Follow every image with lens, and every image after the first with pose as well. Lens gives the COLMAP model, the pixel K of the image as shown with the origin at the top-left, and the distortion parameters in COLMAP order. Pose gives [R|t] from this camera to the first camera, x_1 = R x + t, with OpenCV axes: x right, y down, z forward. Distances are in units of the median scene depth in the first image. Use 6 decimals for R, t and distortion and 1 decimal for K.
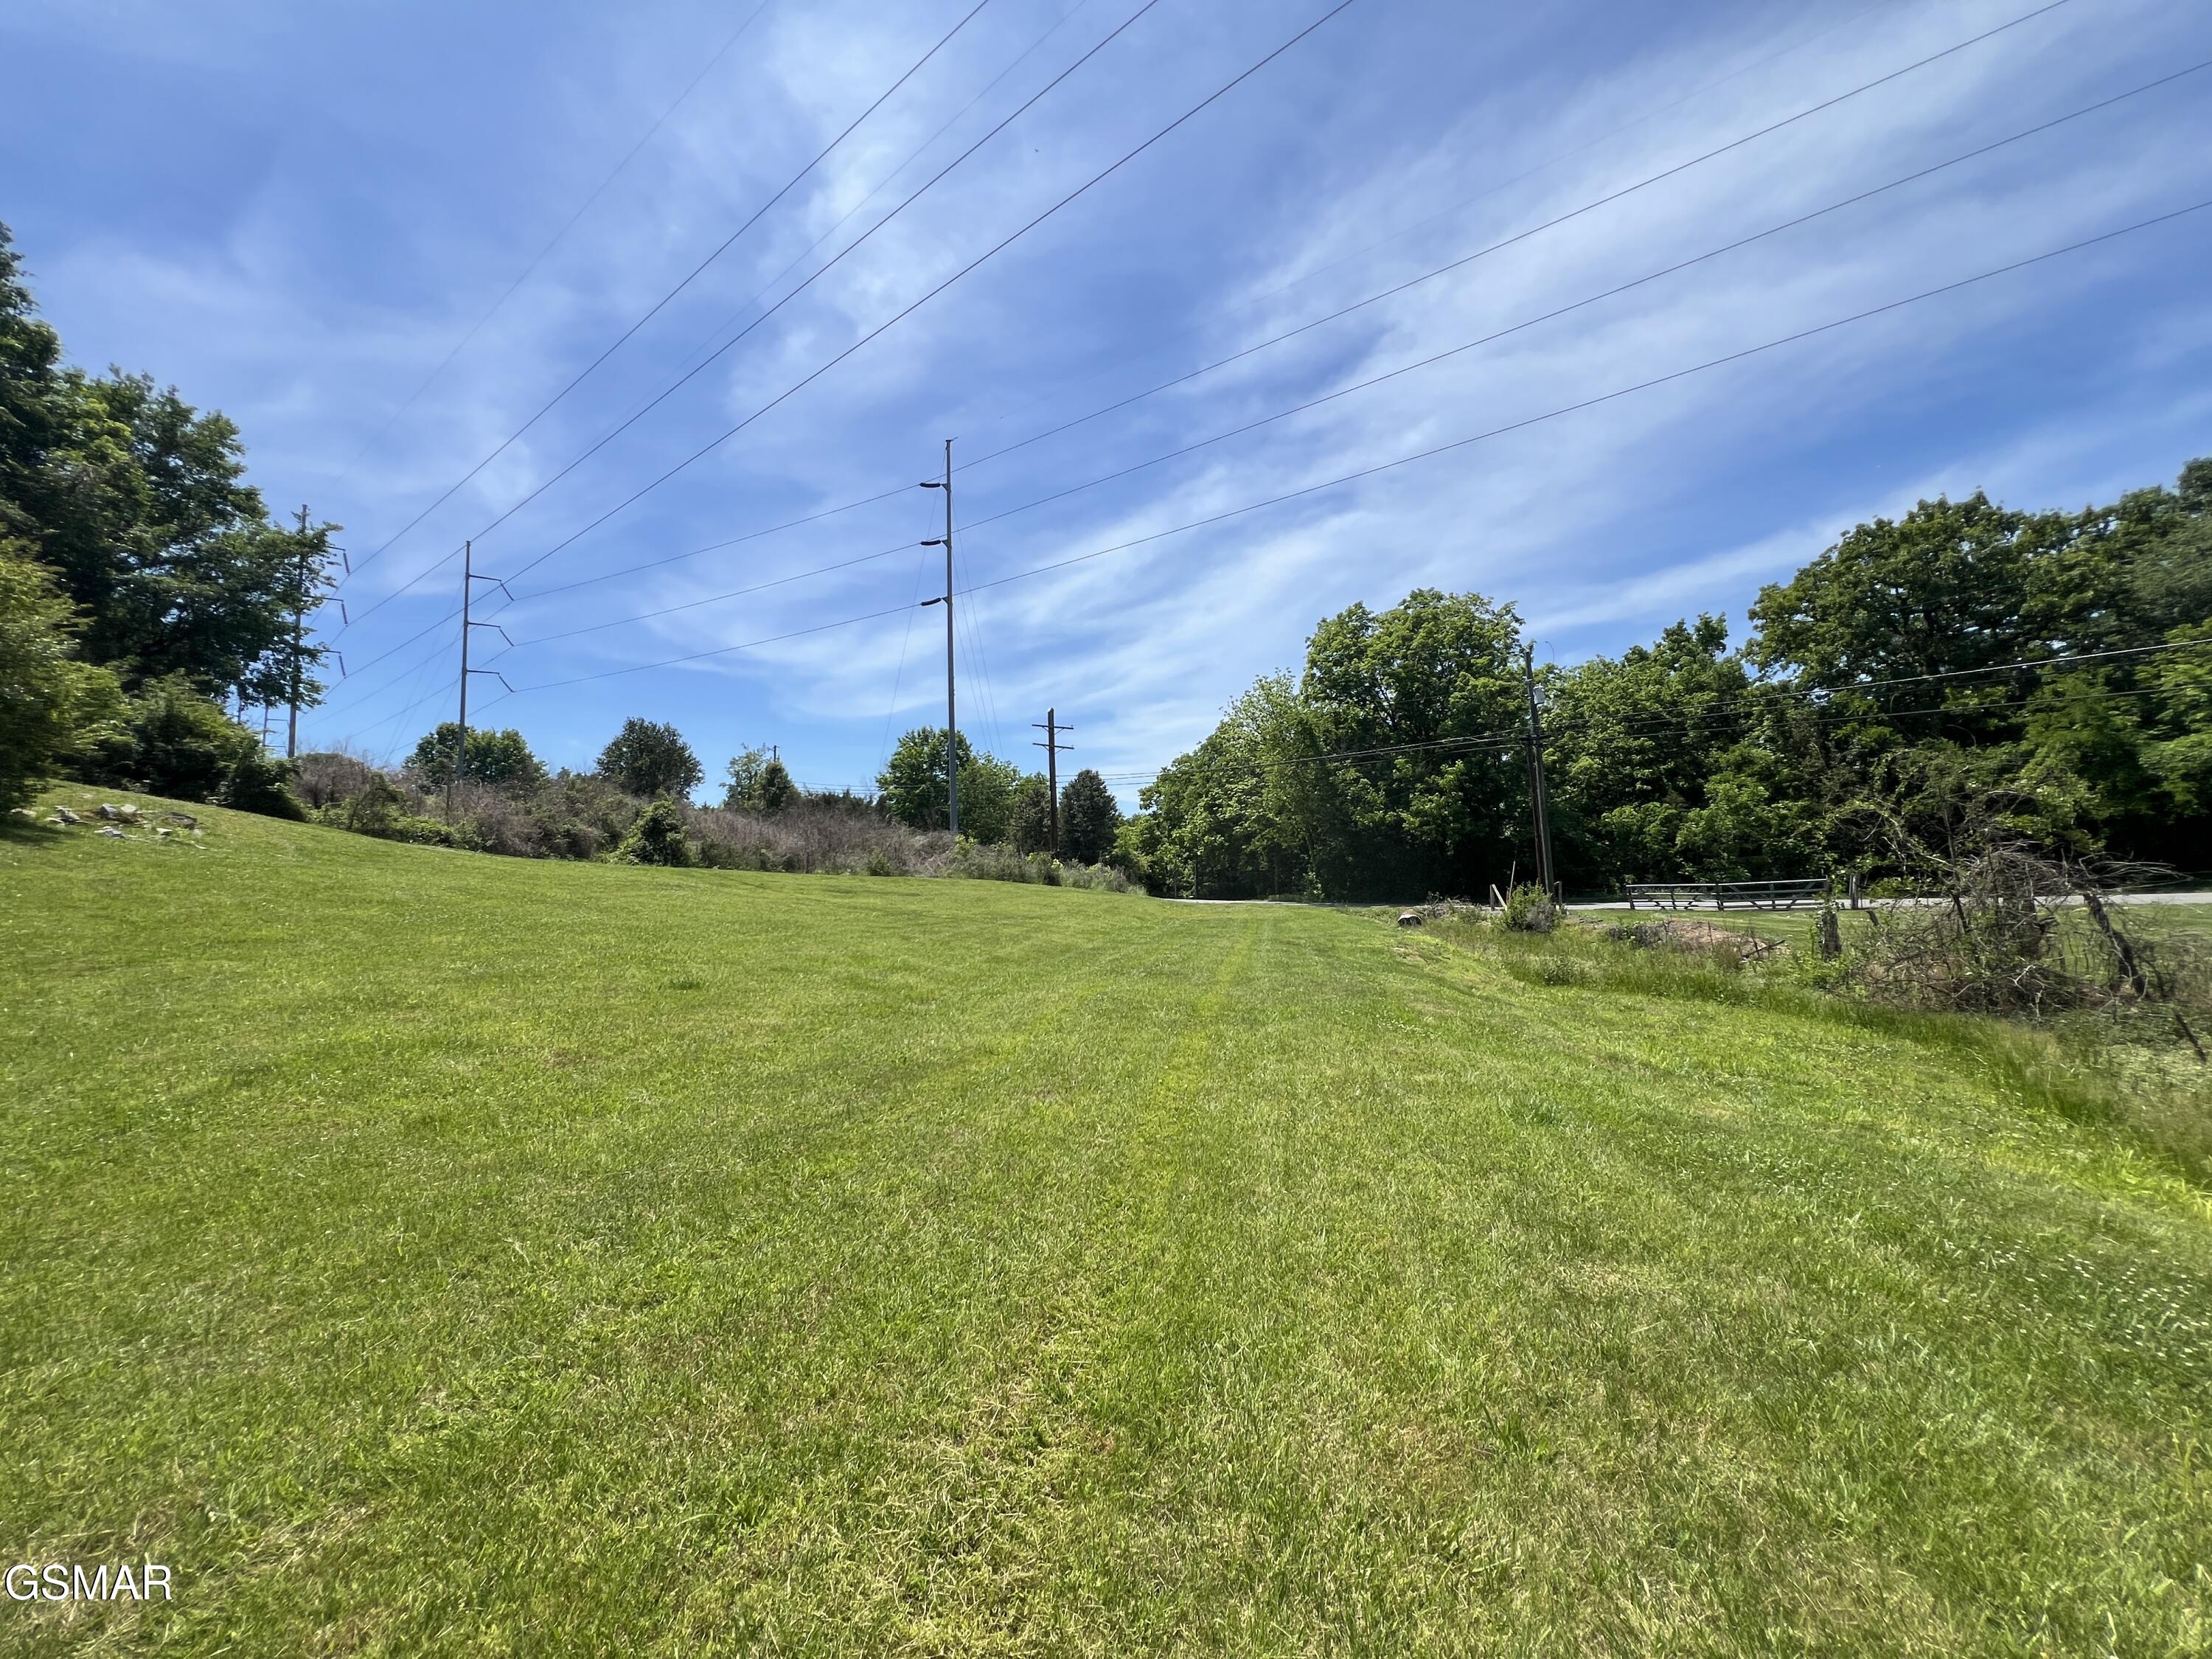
lens RADIAL K [[886.2, 0, 1099.2], [0, 886.2, 818.9], [0, 0, 1]] dist [0.000107, -0.000094]
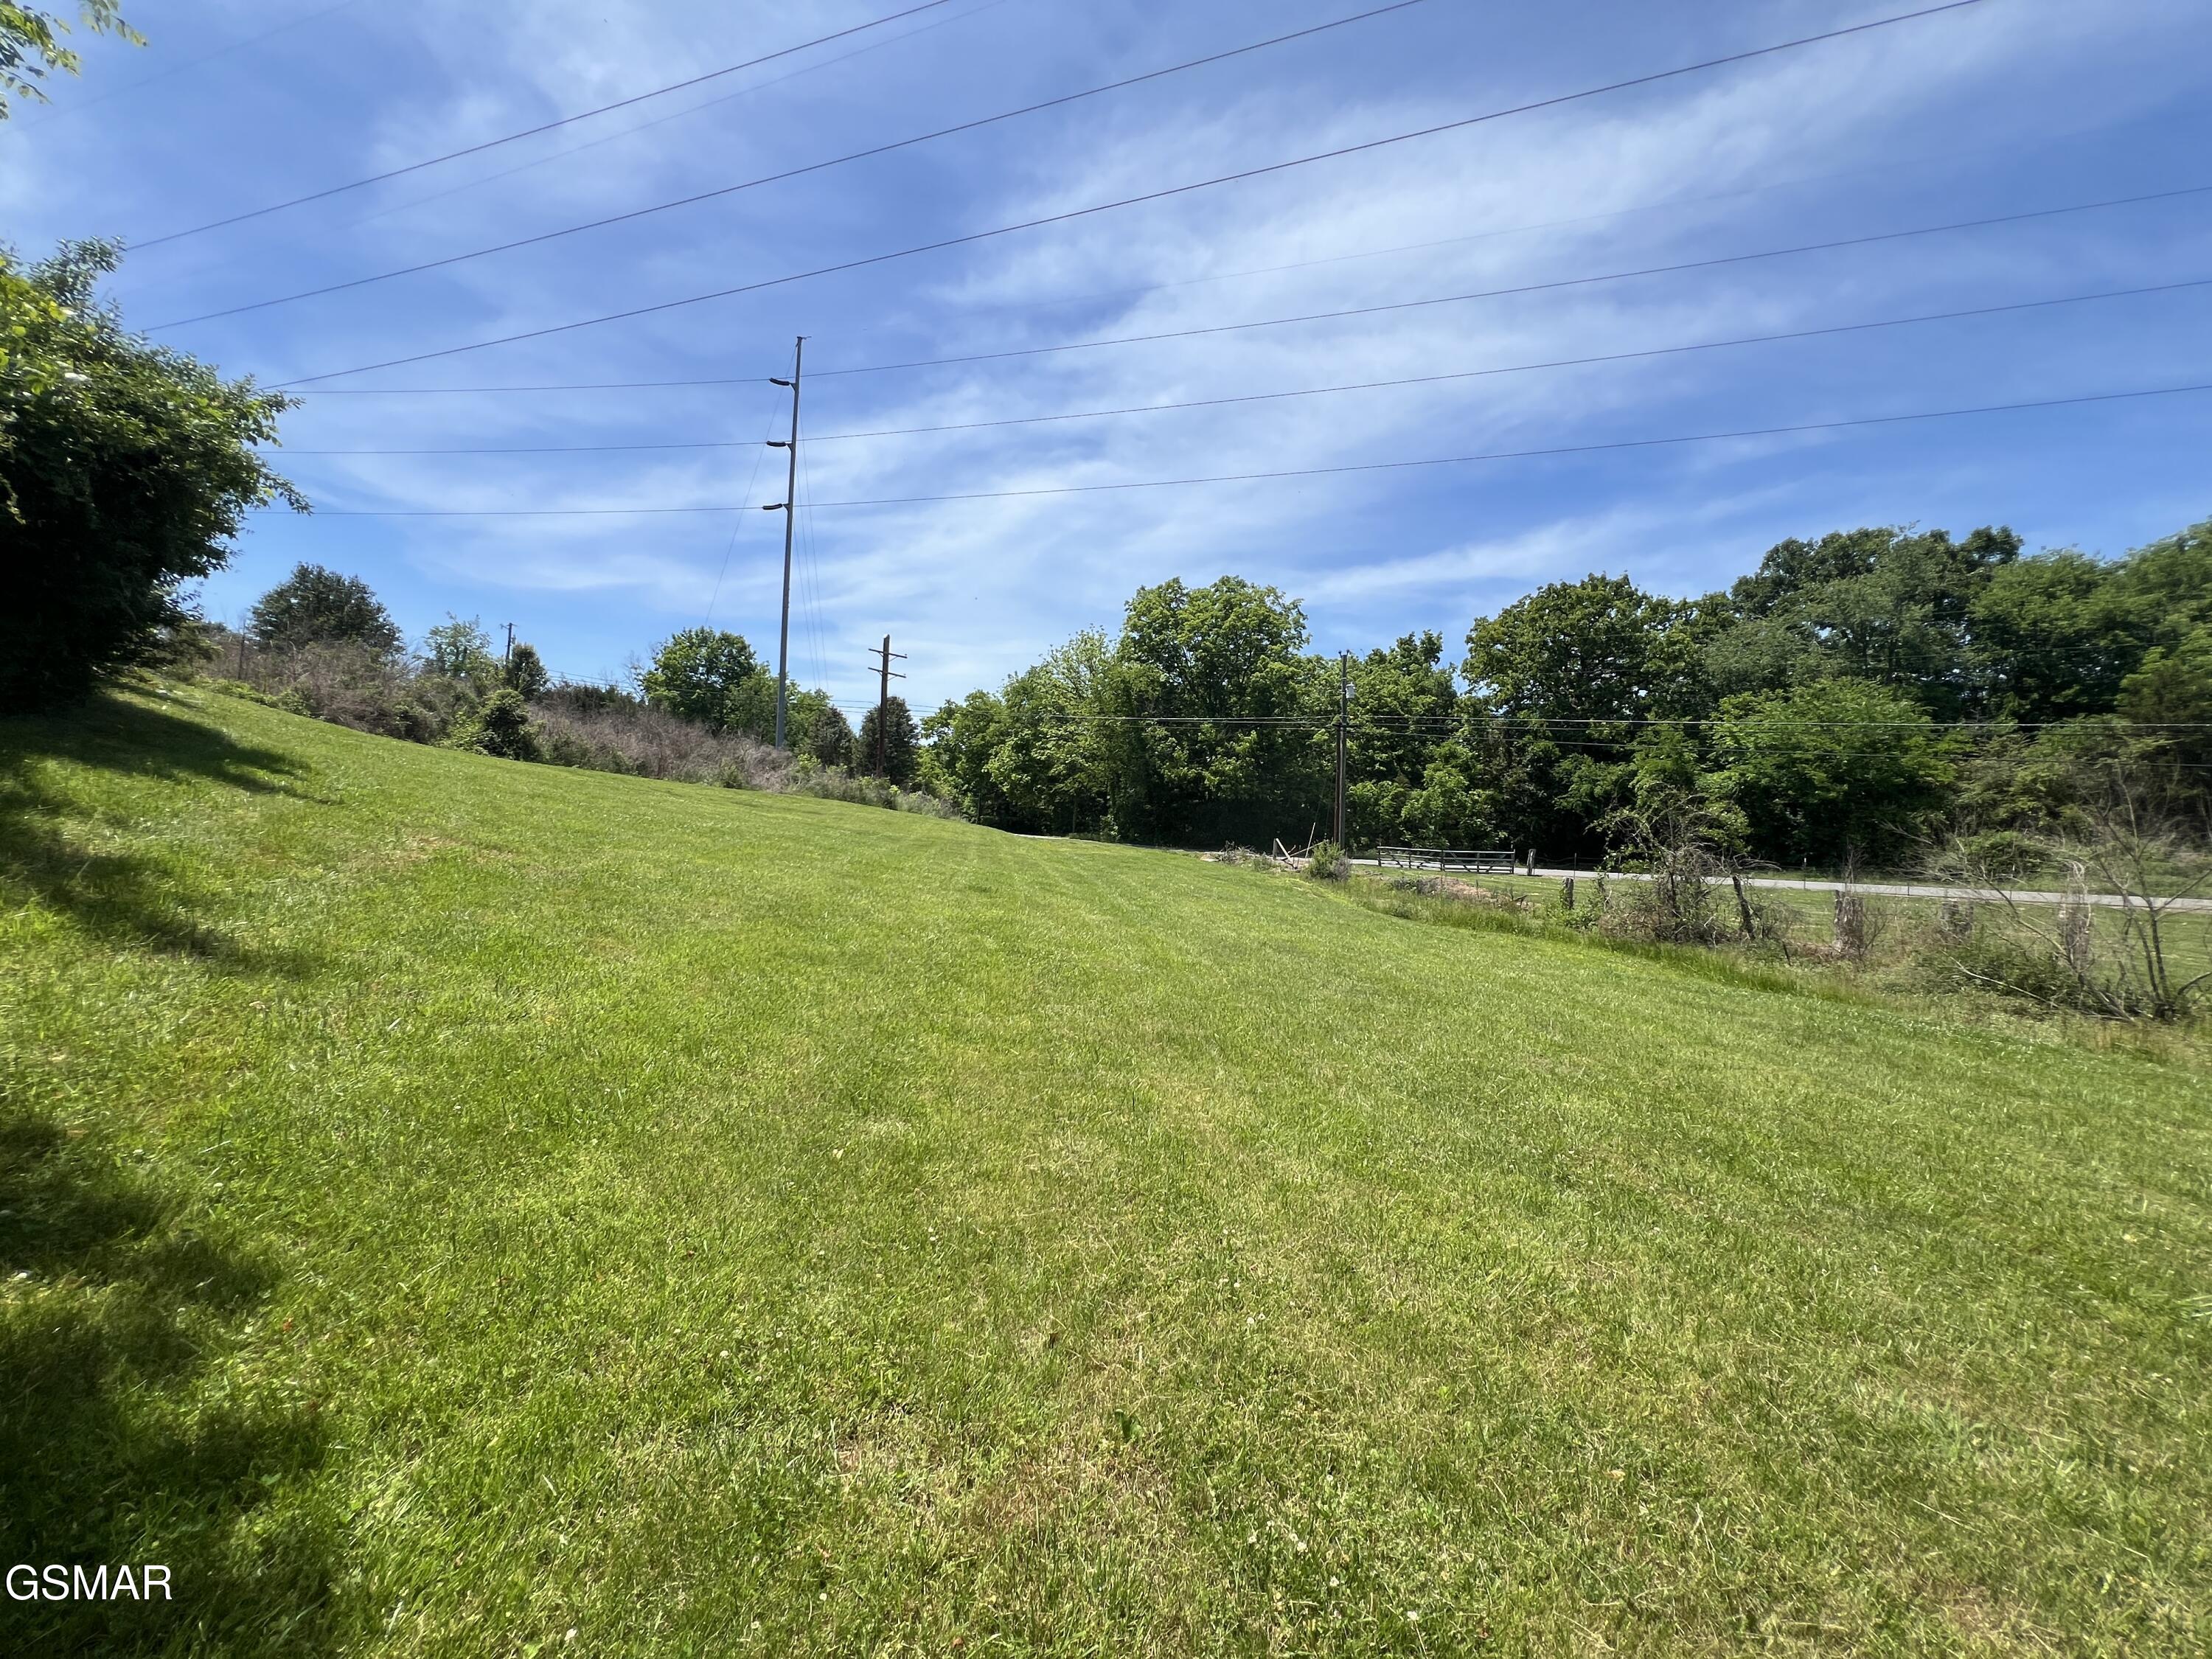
lens RADIAL K [[886.2, 0, 1099.2], [0, 886.2, 818.9], [0, 0, 1]] dist [0.000107, -0.000094]
pose [[0.946015, 0.074282, 0.315498, -0.126578], [-0.098657, 0.993189, 0.061983, -0.002684], [-0.308745, -0.089763, 0.946900, -0.050053]]
